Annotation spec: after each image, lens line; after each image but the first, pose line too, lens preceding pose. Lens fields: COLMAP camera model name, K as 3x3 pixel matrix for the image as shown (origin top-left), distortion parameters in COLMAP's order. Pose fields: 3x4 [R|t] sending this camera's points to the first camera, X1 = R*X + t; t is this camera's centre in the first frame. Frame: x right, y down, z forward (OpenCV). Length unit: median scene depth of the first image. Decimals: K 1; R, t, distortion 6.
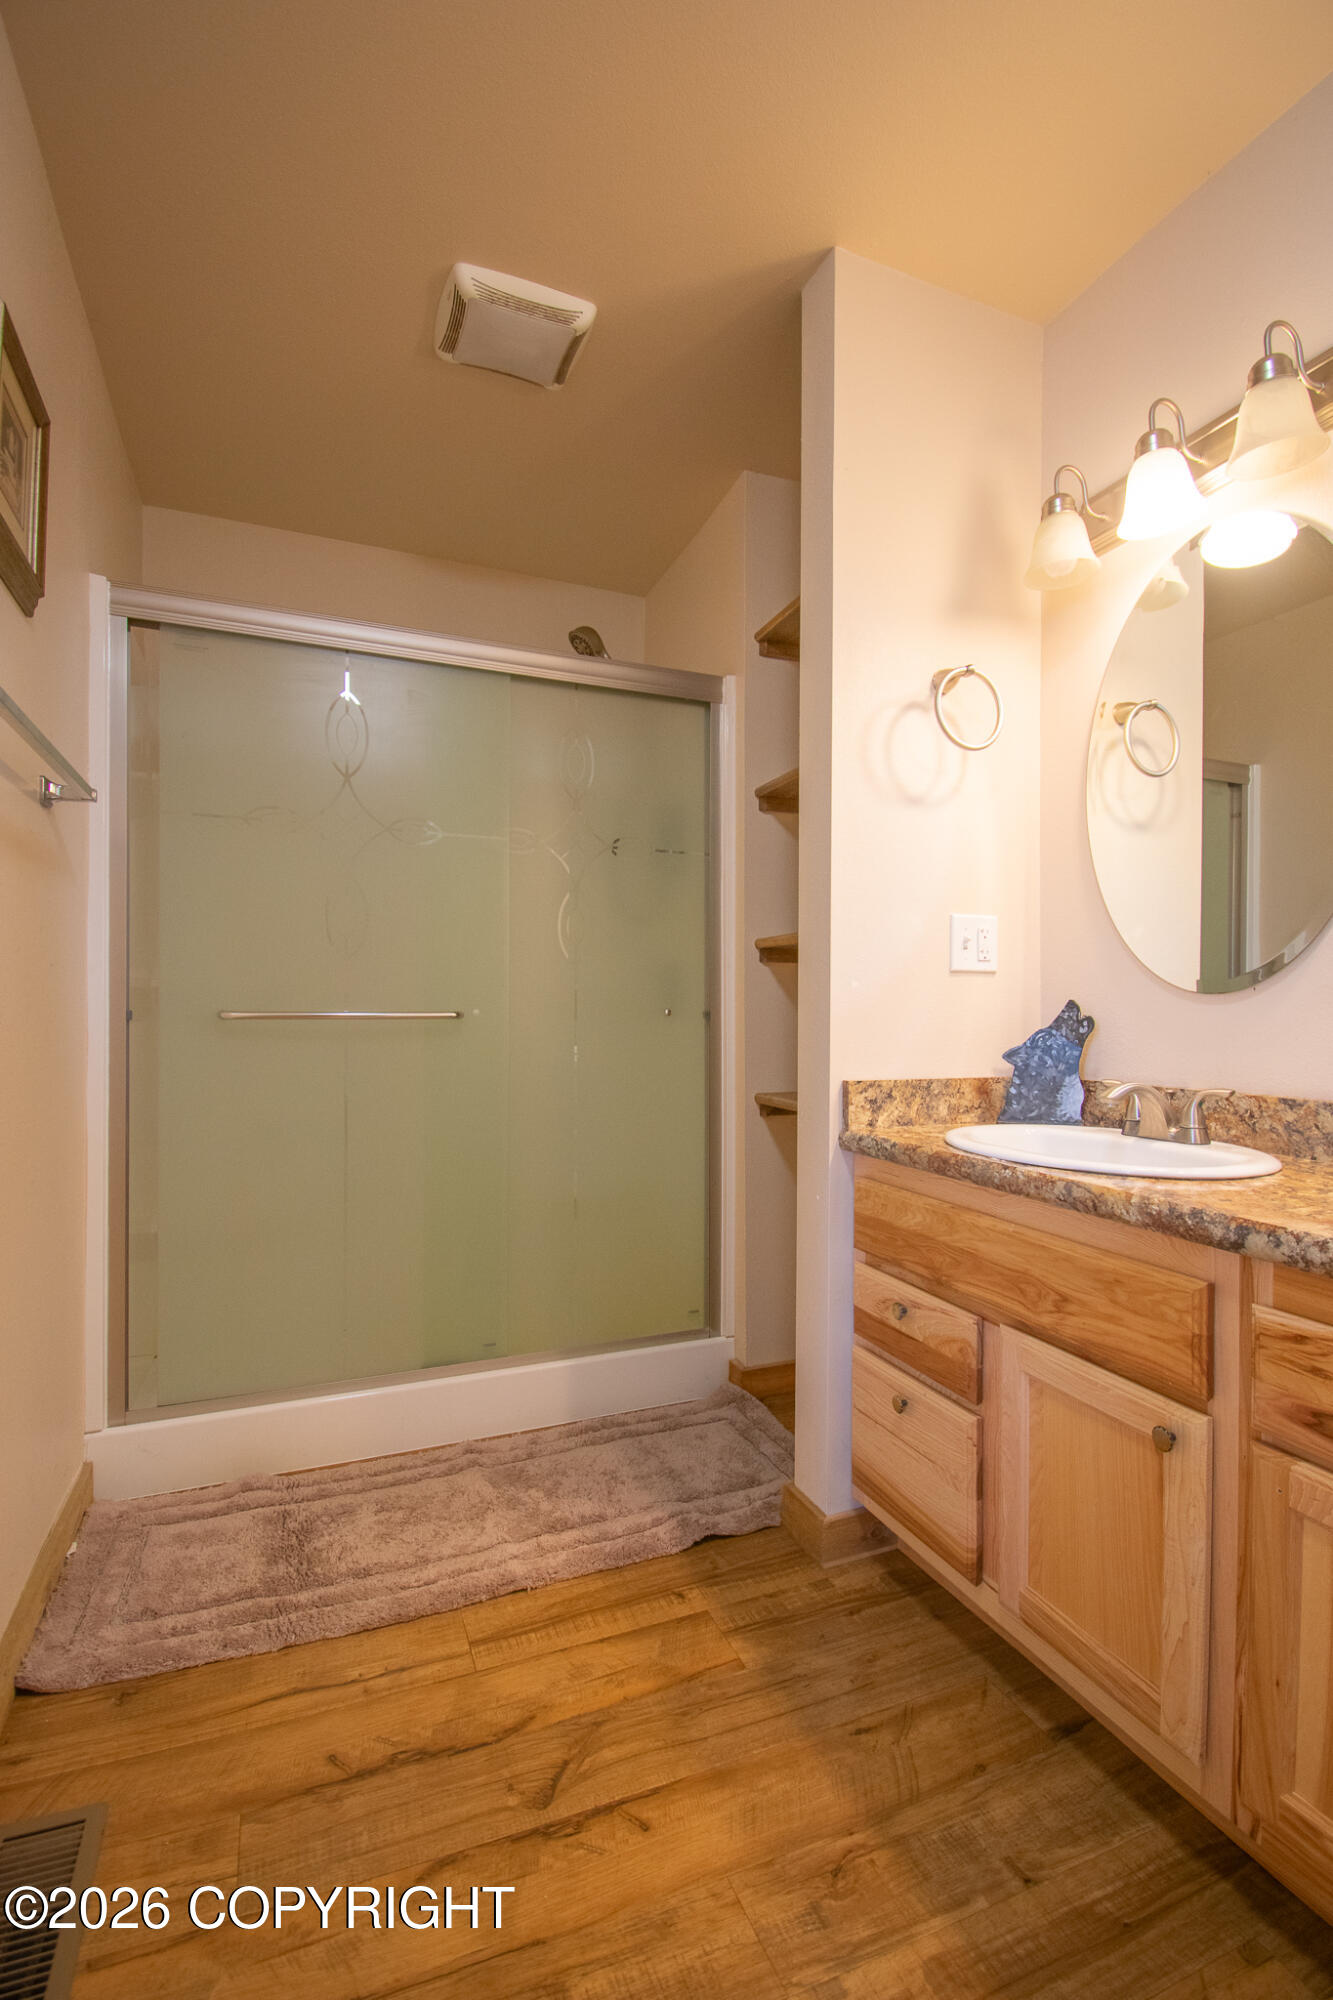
lens RADIAL K [[911.4, 0, 675.0], [0, 911.4, 1003.4], [0, 0, 1]] dist [0.013399, -0.022415]
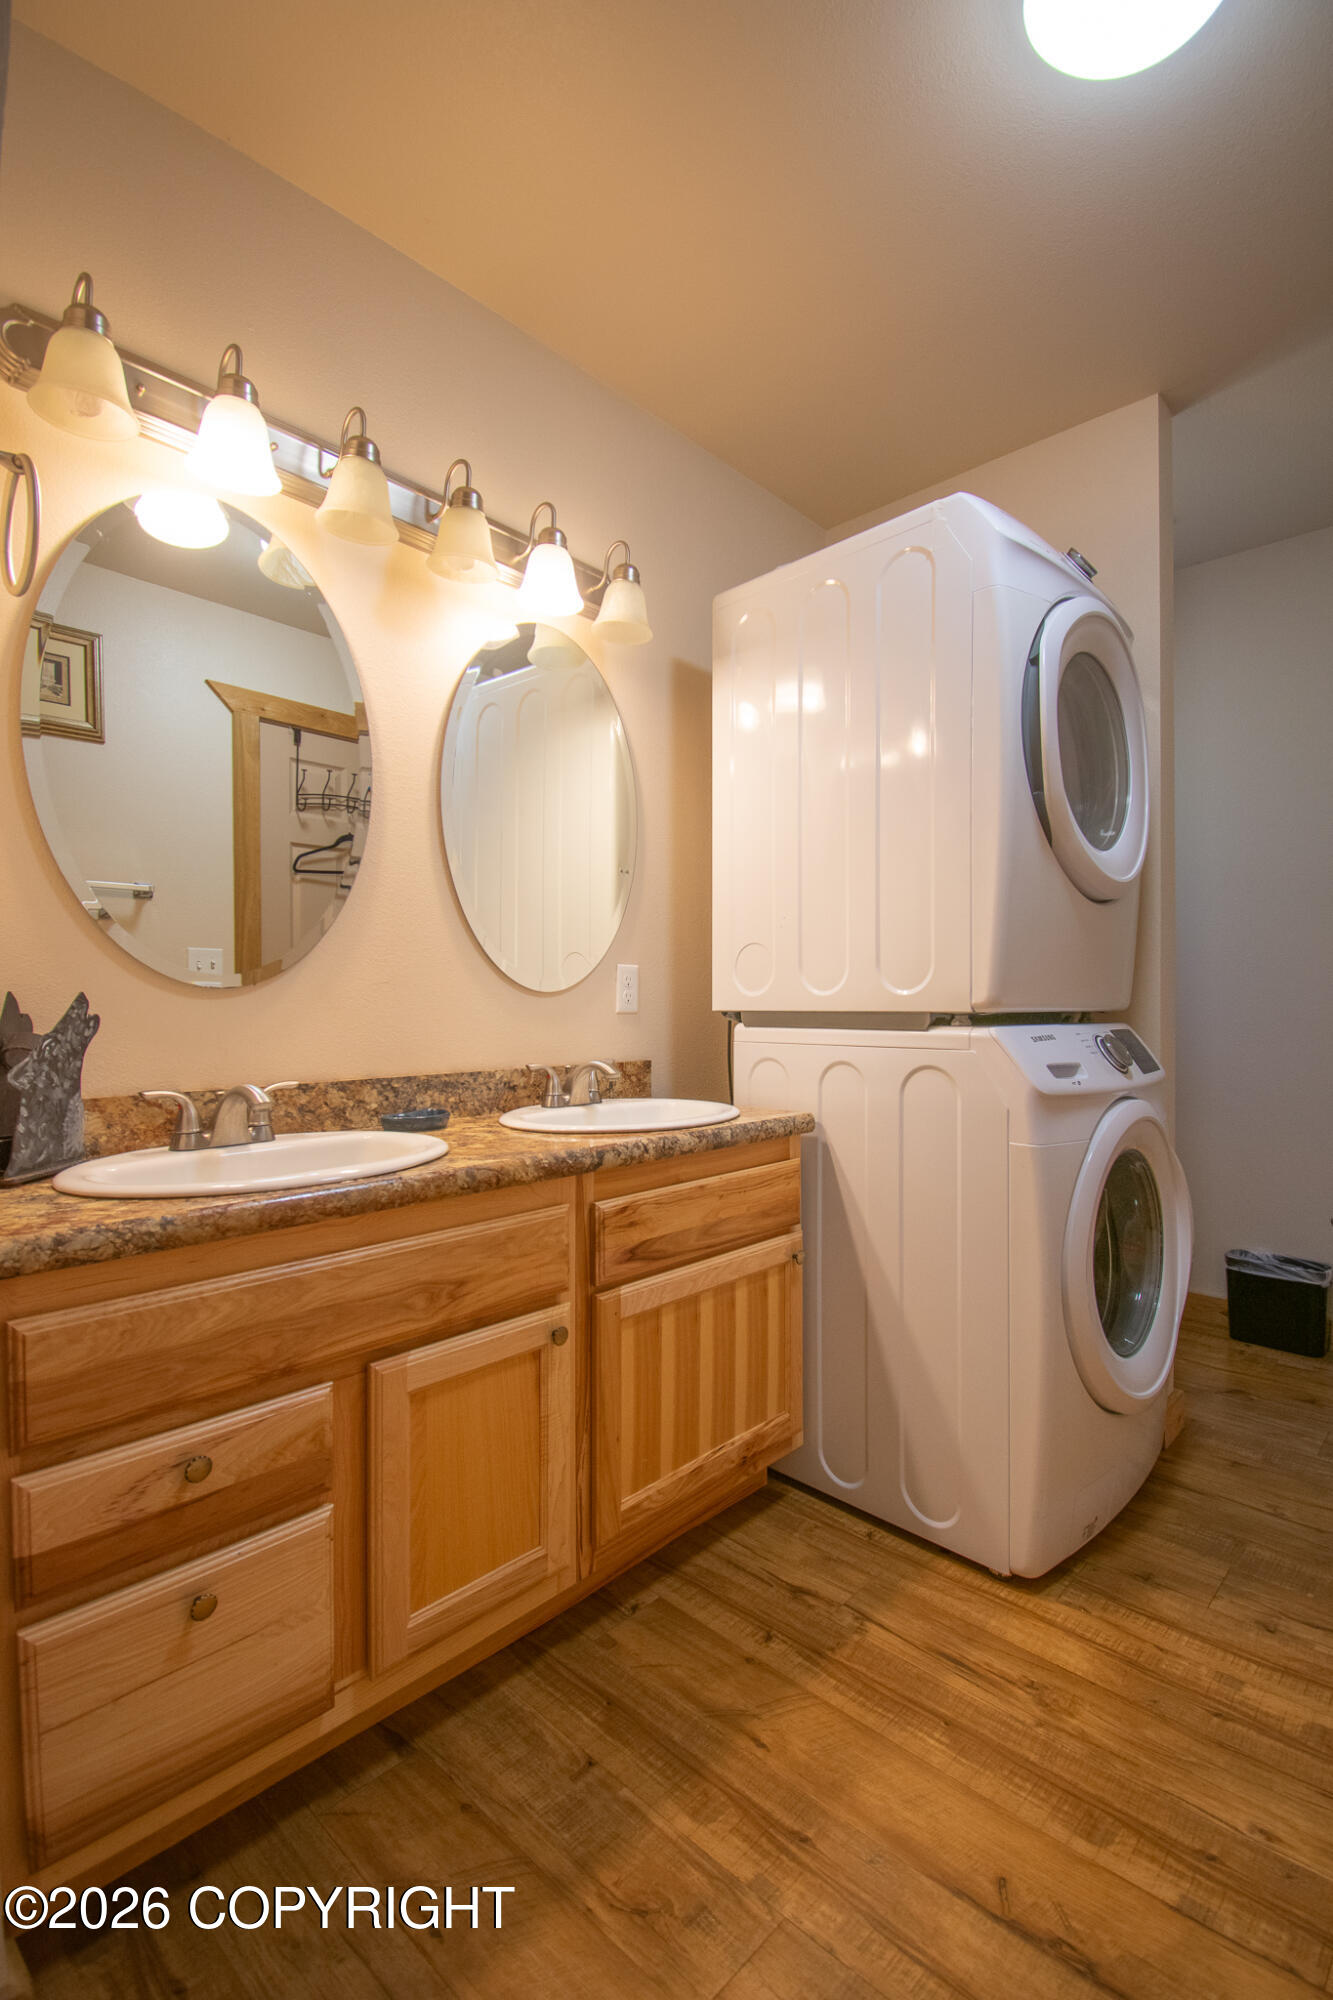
lens RADIAL K [[911.4, 0, 684.3], [0, 911.4, 995.7], [0, 0, 1]] dist [0.013399, -0.022415]
pose [[-0.416310, 0.002953, 0.909218, -0.535218], [-0.004486, 0.999976, -0.005302, 0.000145], [-0.909212, -0.006286, -0.416287, 1.030222]]
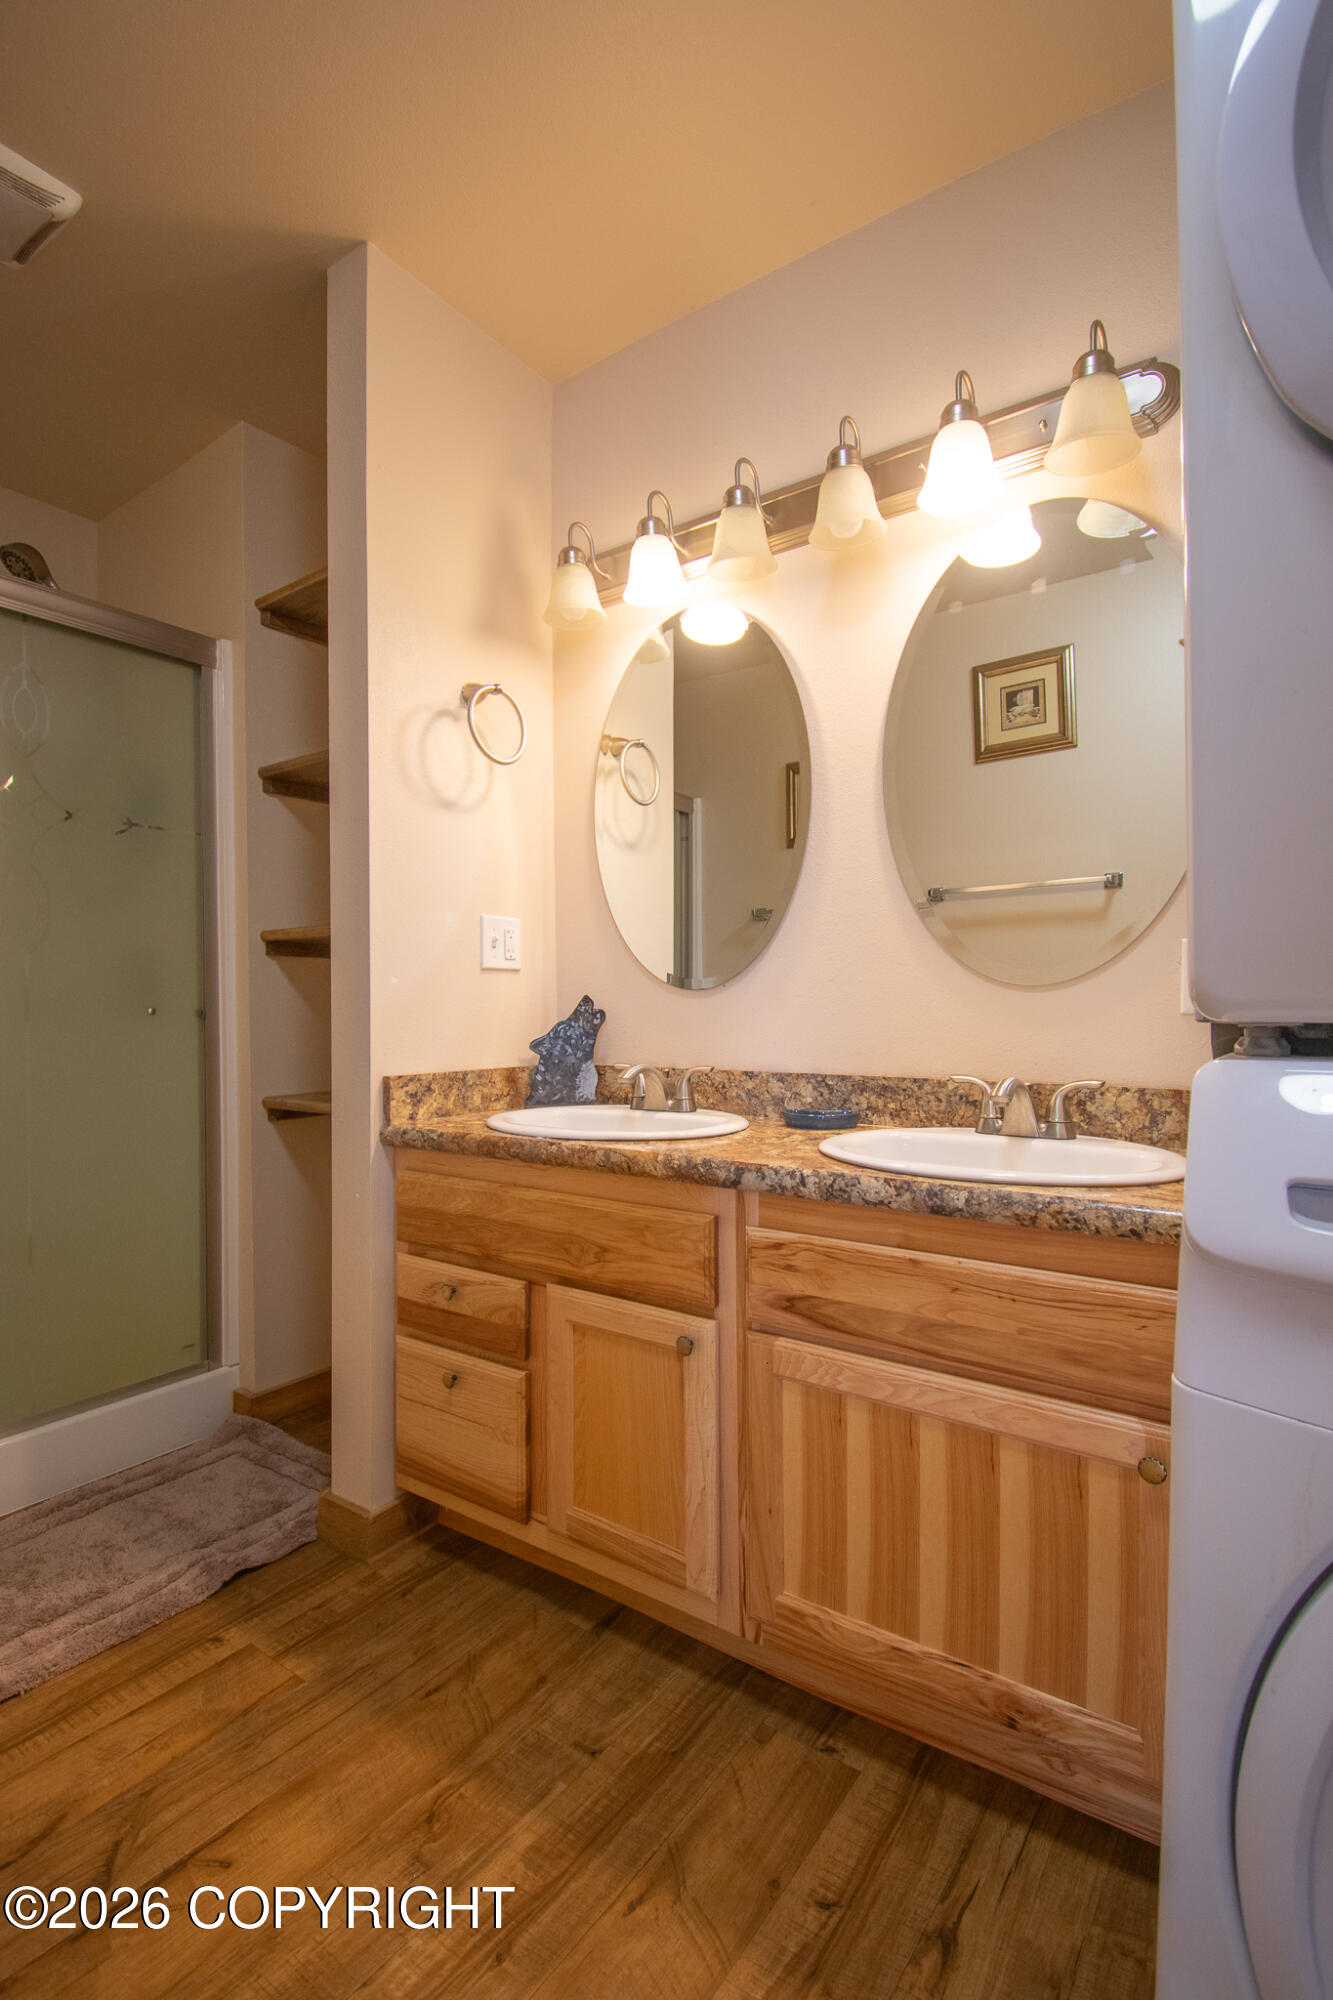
lens RADIAL K [[943.8, 0, 679.5], [0, 943.8, 997.0], [0, 0, 1]] dist [0.001002, -0.015600]
pose [[0.843243, -0.004785, 0.537511, -0.120753], [0.006276, 0.999980, -0.000944, 0.000539], [-0.537496, 0.004169, 0.843256, -0.064486]]
